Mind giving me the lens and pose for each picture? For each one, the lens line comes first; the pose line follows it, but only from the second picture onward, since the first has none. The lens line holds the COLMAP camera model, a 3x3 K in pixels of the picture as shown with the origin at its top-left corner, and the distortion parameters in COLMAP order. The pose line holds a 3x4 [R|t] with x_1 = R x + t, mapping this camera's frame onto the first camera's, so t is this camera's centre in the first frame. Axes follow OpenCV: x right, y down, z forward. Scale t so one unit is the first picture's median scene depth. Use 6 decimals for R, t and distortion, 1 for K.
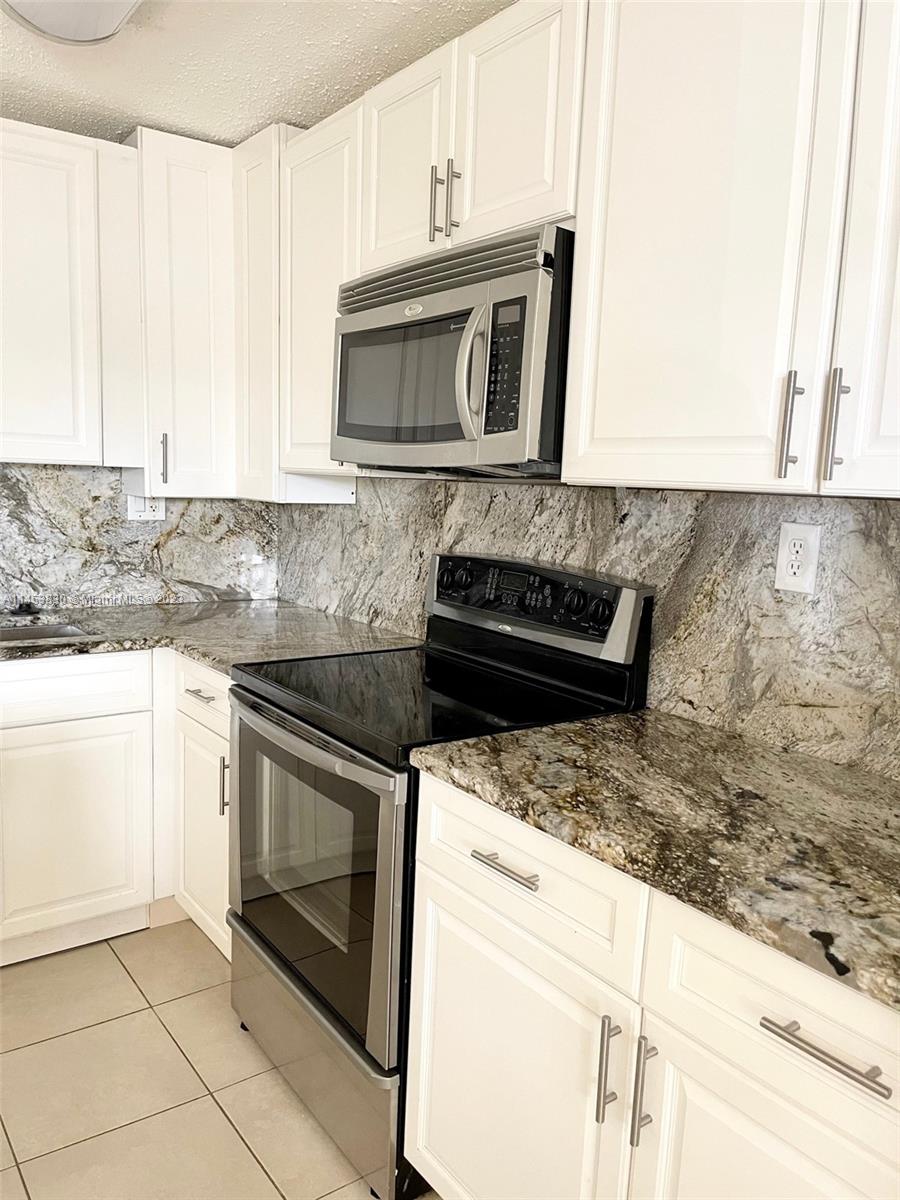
lens RADIAL K [[904.2, 0, 451.2], [0, 904.2, 604.9], [0, 0, 1]] dist [0.061934, -0.061586]
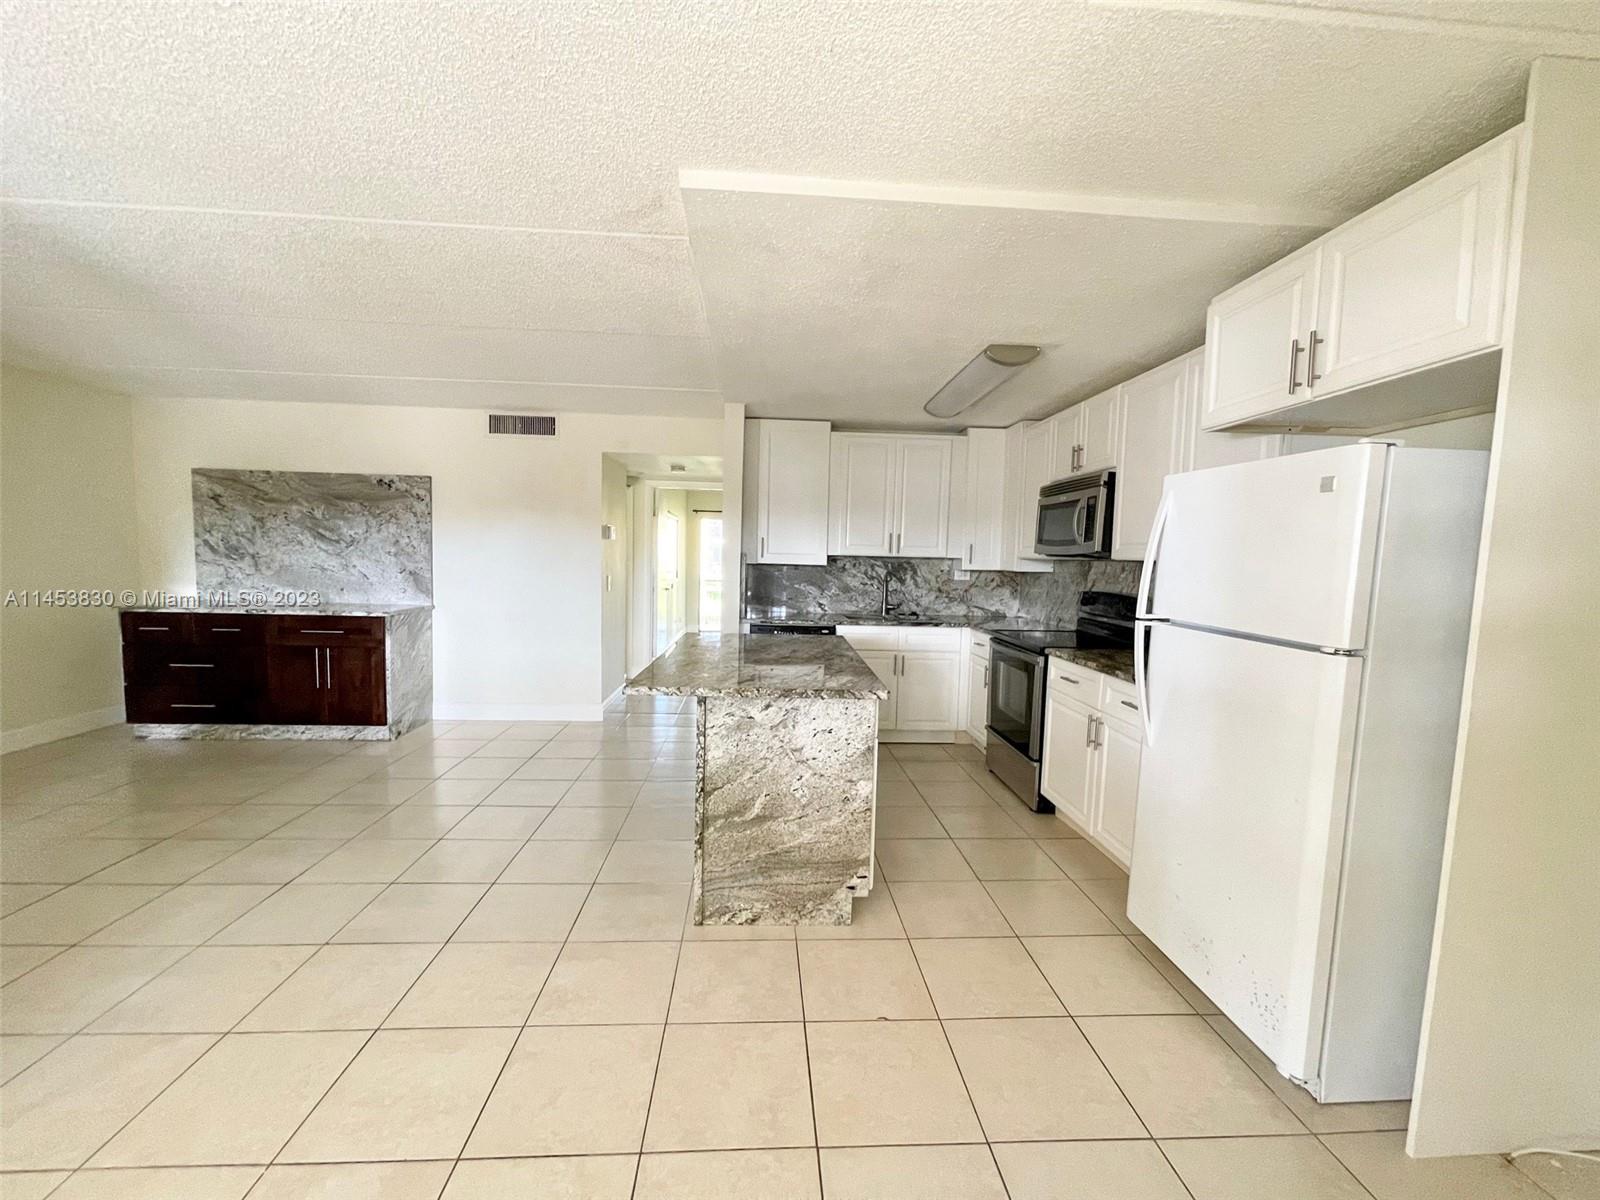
lens RADIAL K [[643.7, 0, 791.2], [0, 643.7, 604.6], [0, 0, 1]] dist [-0.000289, 0.000154]
pose [[0.837990, 0.022814, -0.545209, 0.294423], [-0.067512, 0.995784, -0.062099, 0.148213], [0.541493, 0.088847, 0.835997, -0.900499]]
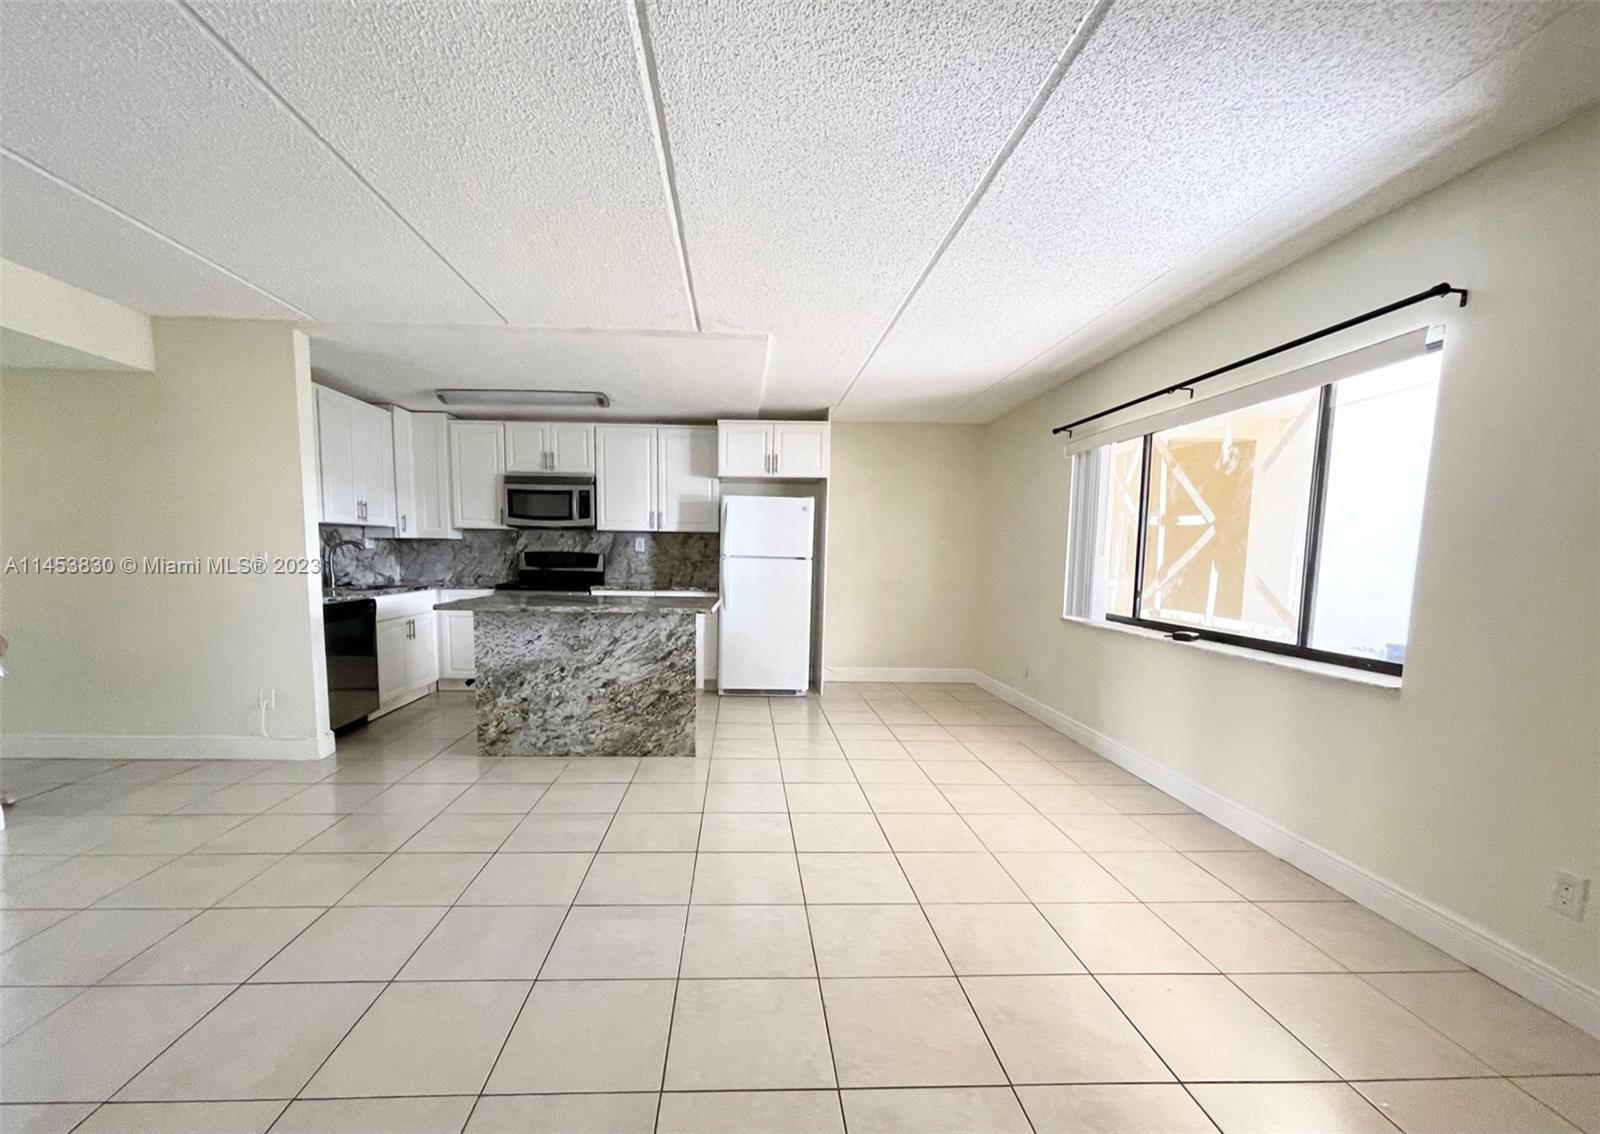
lens RADIAL K [[661.5, 0, 769.7], [0, 661.5, 621.2], [0, 0, 1]] dist [0.001796, 0.000060]
pose [[0.555691, -0.119902, 0.822697, -1.726046], [0.123408, 0.990480, 0.060999, 0.177816], [-0.822179, 0.067630, 0.565198, -1.239962]]
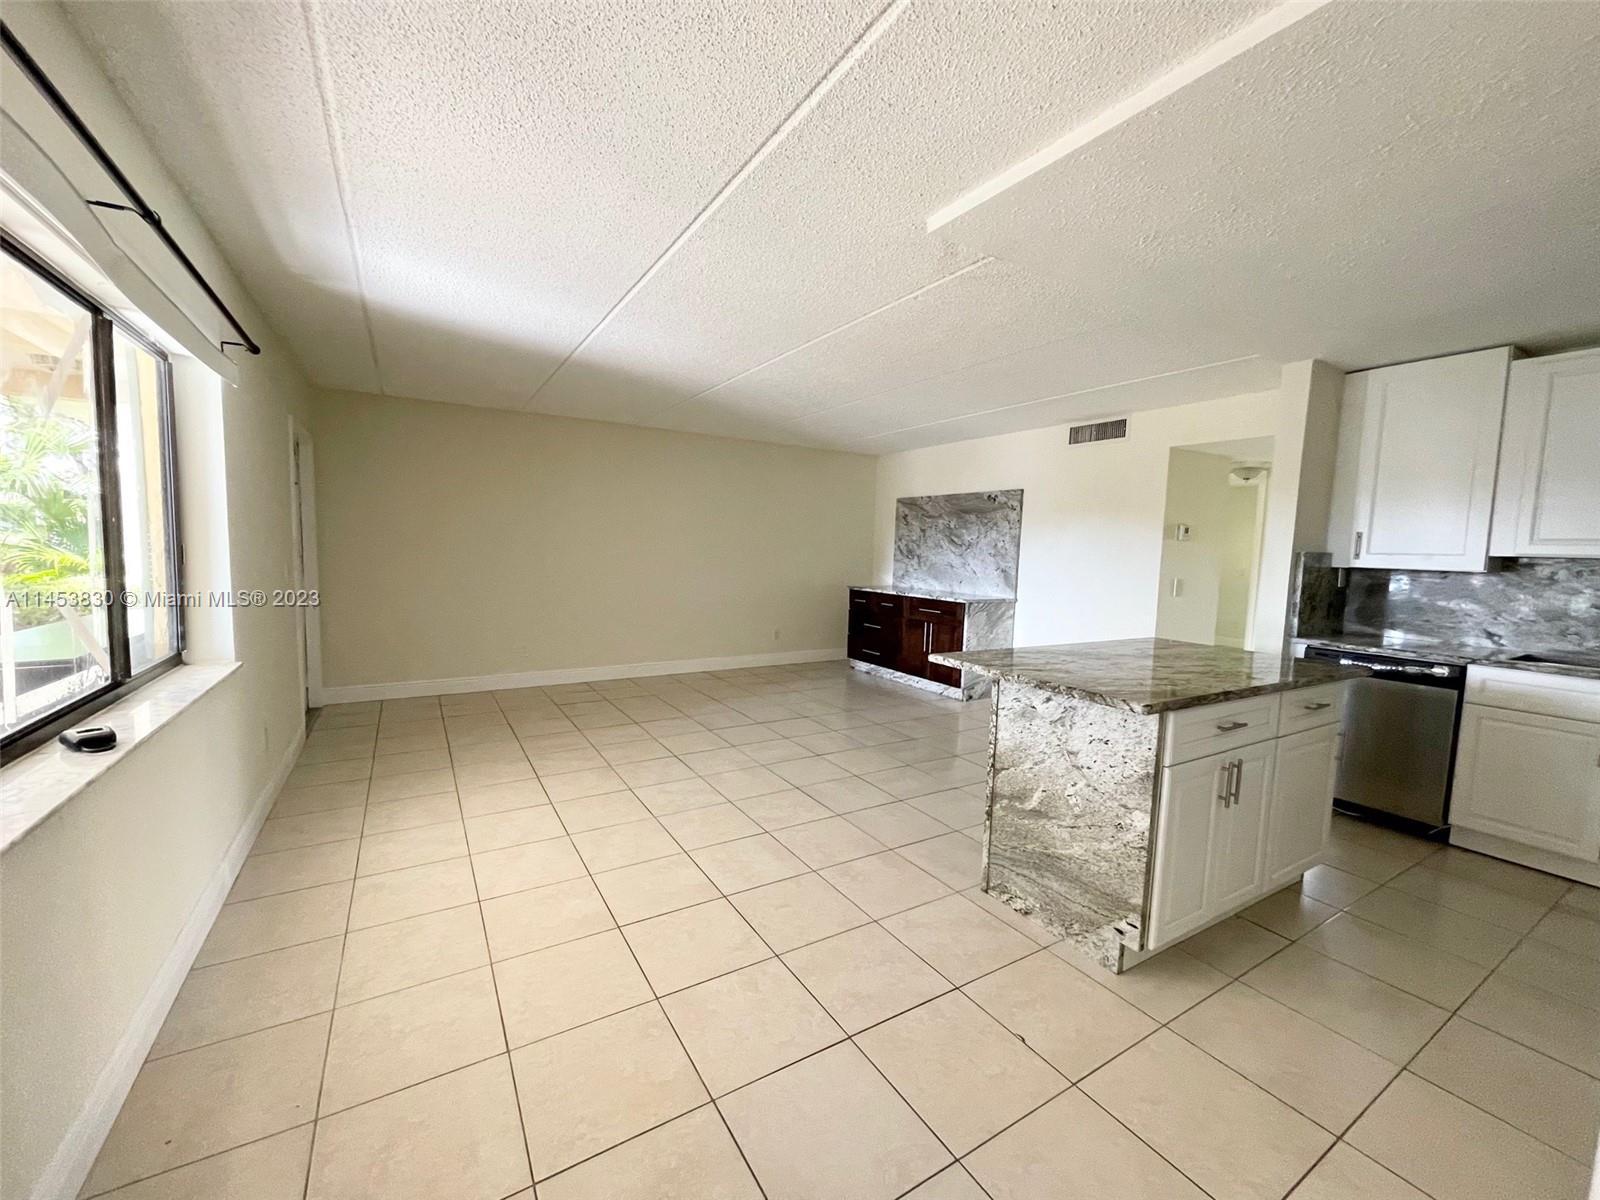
lens RADIAL K [[643.7, 0, 795.7], [0, 643.7, 607.2], [0, 0, 1]] dist [-0.000289, 0.000154]
pose [[-0.088073, 0.051563, -0.994779, 0.735721], [-0.169345, 0.983347, 0.065964, 0.107579], [0.981614, 0.174270, -0.077875, -0.367115]]
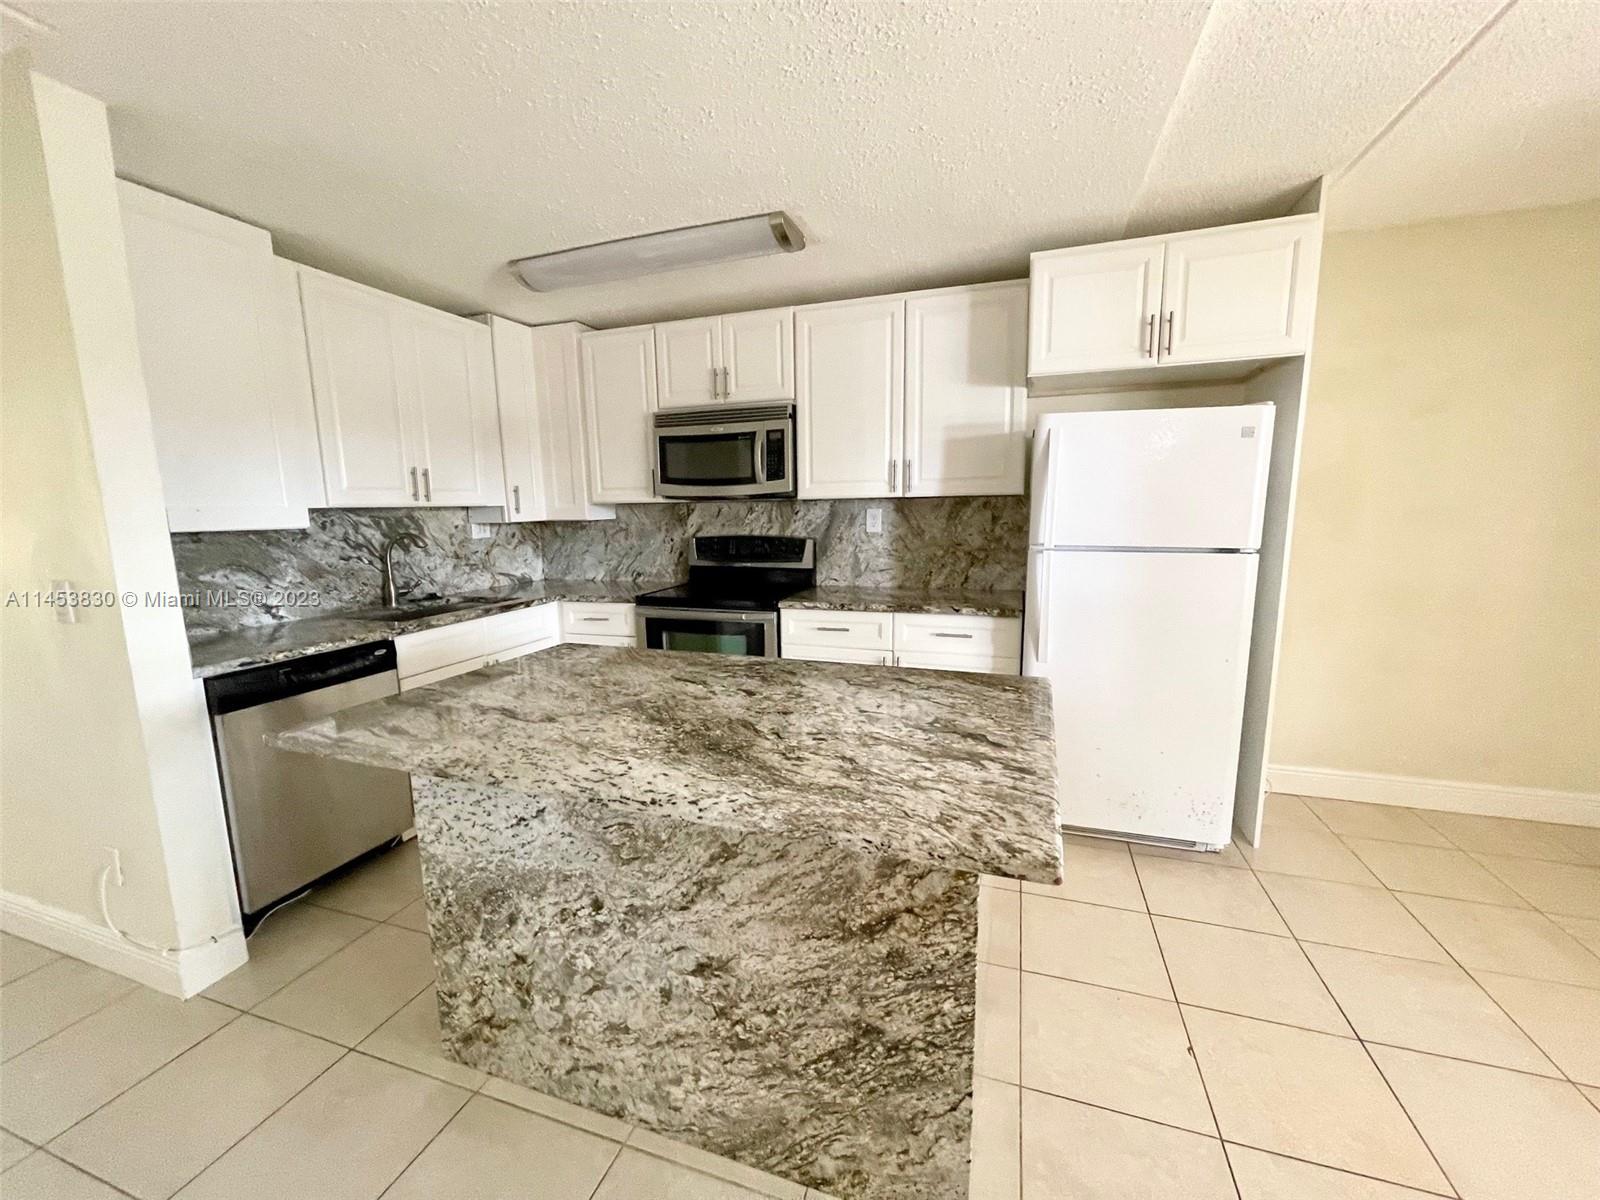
lens RADIAL K [[643.7, 0, 796.1], [0, 643.7, 607.4], [0, 0, 1]] dist [-0.000289, 0.000154]
pose [[0.818334, -0.142738, 0.556737, -0.756541], [0.129439, 0.989556, 0.063446, 0.045527], [-0.559978, 0.020143, 0.828262, -0.419727]]
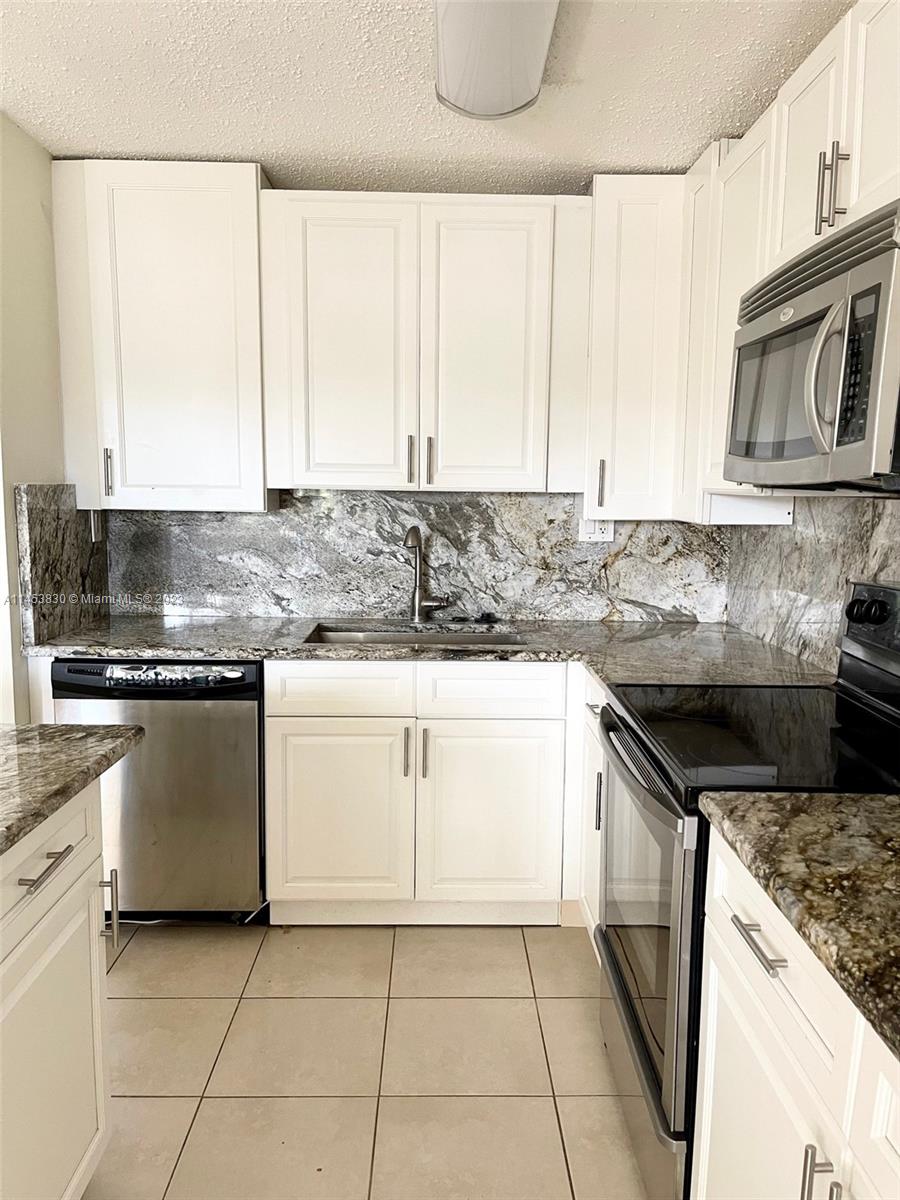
lens RADIAL K [[904.2, 0, 455.3], [0, 904.2, 600.7], [0, 0, 1]] dist [0.061934, -0.061586]
pose [[0.816818, 0.046611, -0.575010, 0.199524], [-0.061528, 0.998084, -0.006497, -0.010016], [0.573606, 0.040686, 0.818121, 0.063768]]
